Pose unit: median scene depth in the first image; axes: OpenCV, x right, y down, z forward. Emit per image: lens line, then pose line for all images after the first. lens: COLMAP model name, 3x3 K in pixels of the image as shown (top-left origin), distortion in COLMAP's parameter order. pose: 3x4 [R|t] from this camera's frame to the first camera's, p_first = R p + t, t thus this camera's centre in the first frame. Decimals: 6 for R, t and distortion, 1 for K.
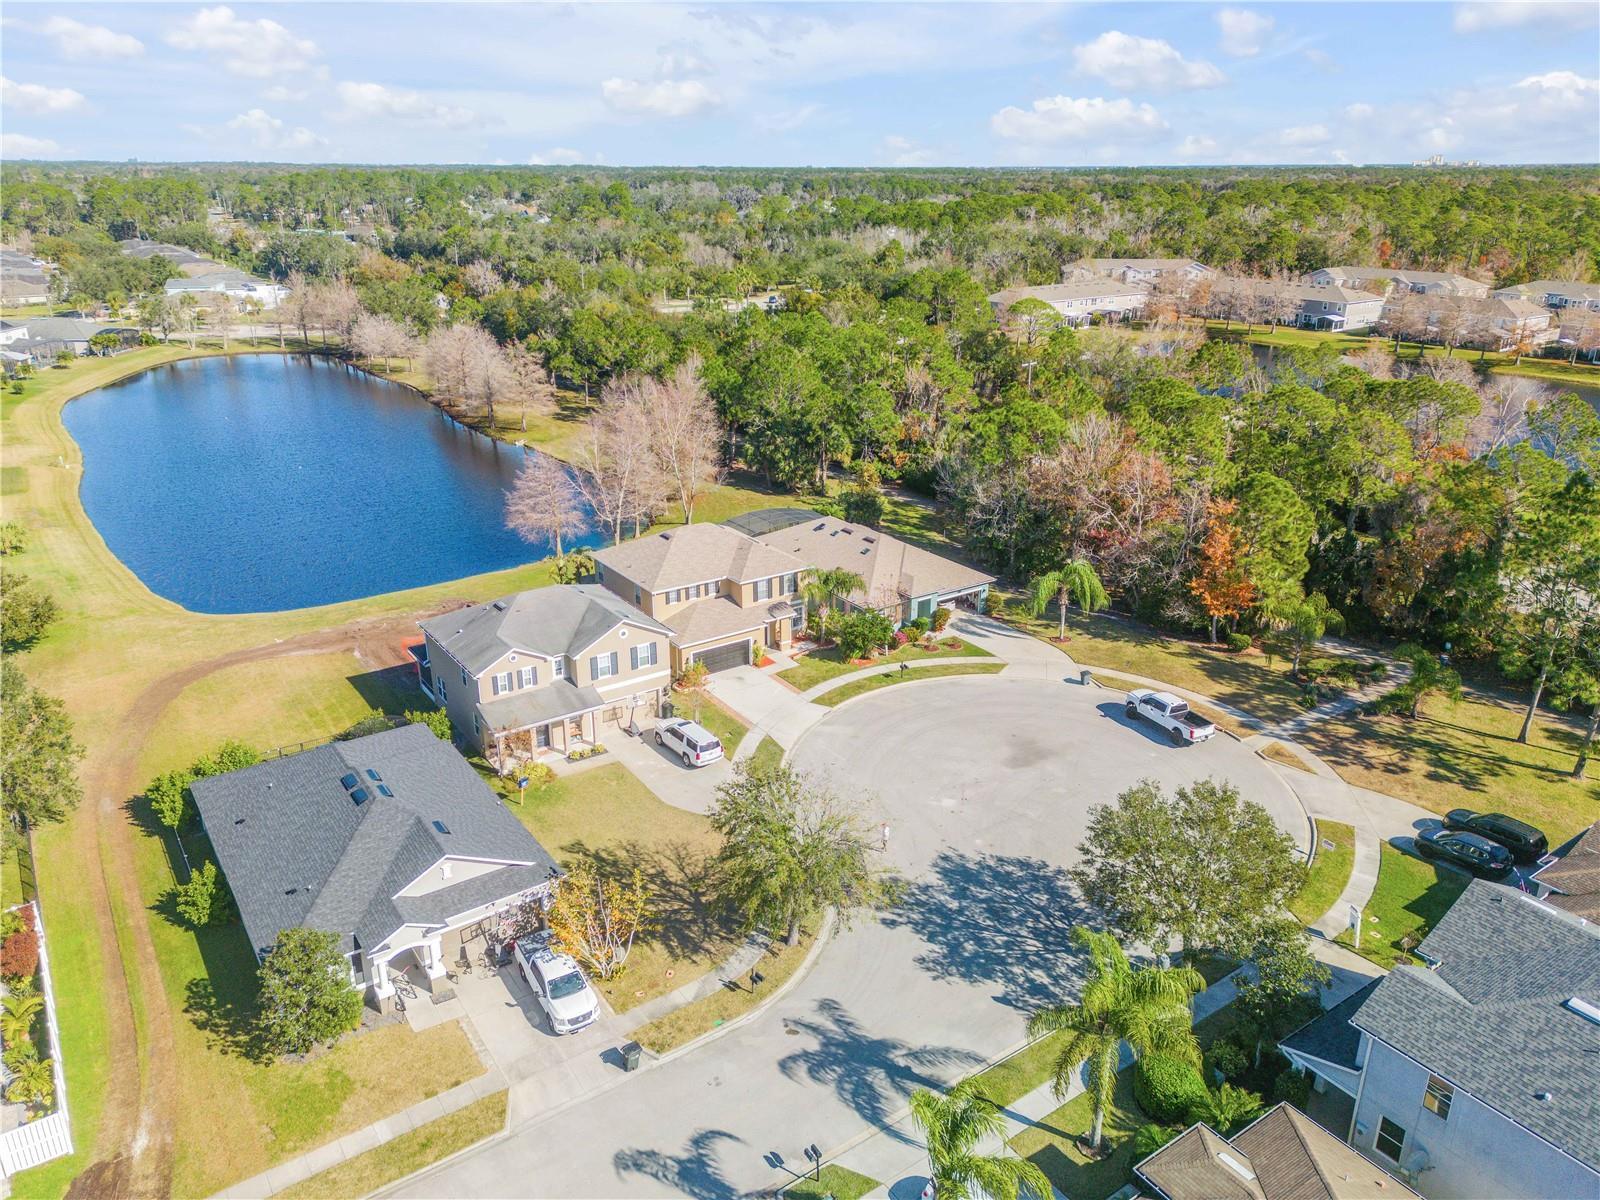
lens RADIAL K [[1147.7, 0, 803.1], [0, 1147.7, 565.6], [0, 0, 1]] dist [0.037895, 0.001521]
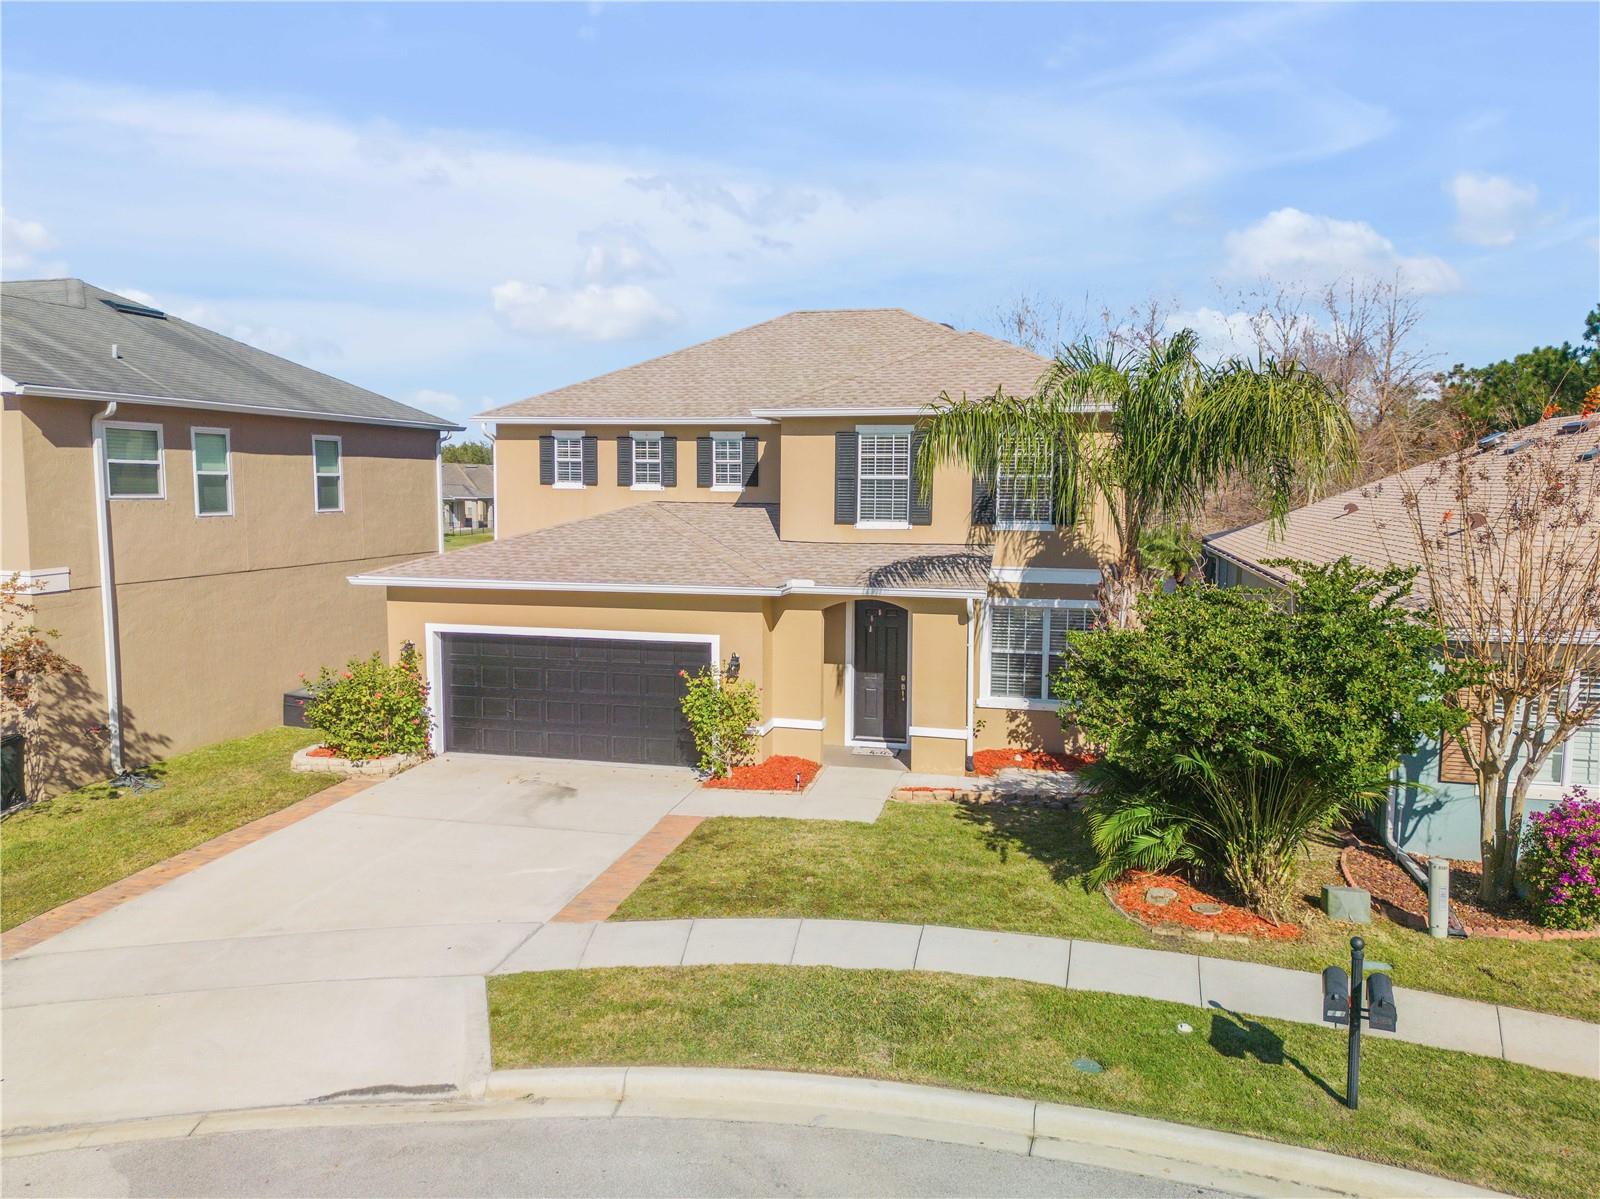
lens RADIAL K [[1160.7, 0, 800.0], [0, 1160.7, 599.5], [0, 0, 1]] dist [0.047041, -0.003602]
pose [[0.672067, 0.086450, -0.735427, 0.132203], [-0.254201, 0.959743, -0.119482, 0.081872], [0.695491, 0.267246, 0.666987, 0.918489]]
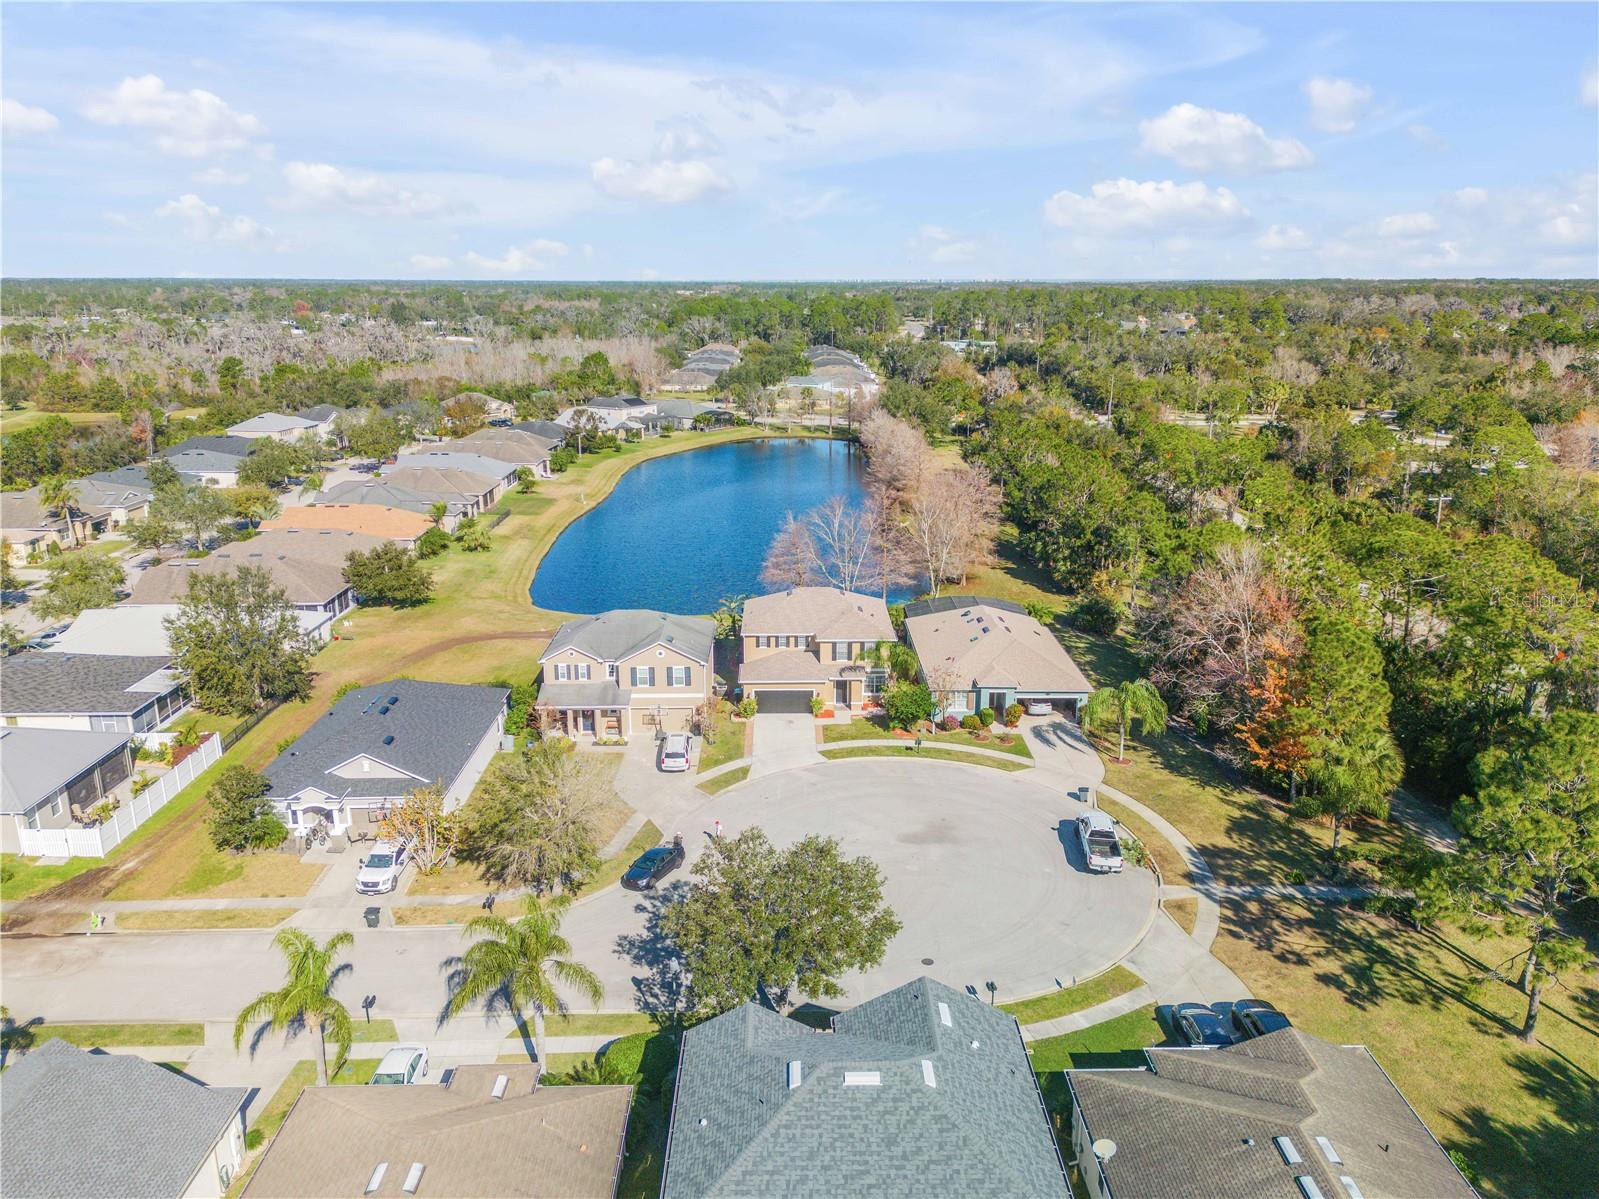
lens RADIAL K [[1160.0, 0, 799.5], [0, 1160.0, 599.5], [0, 0, 1]] dist [0.047041, -0.003602]
pose [[0.826352, 0.145073, -0.544148, 0.569907], [-0.181952, 0.983205, -0.014188, -0.004539], [0.532951, 0.110733, 0.838869, 0.051937]]
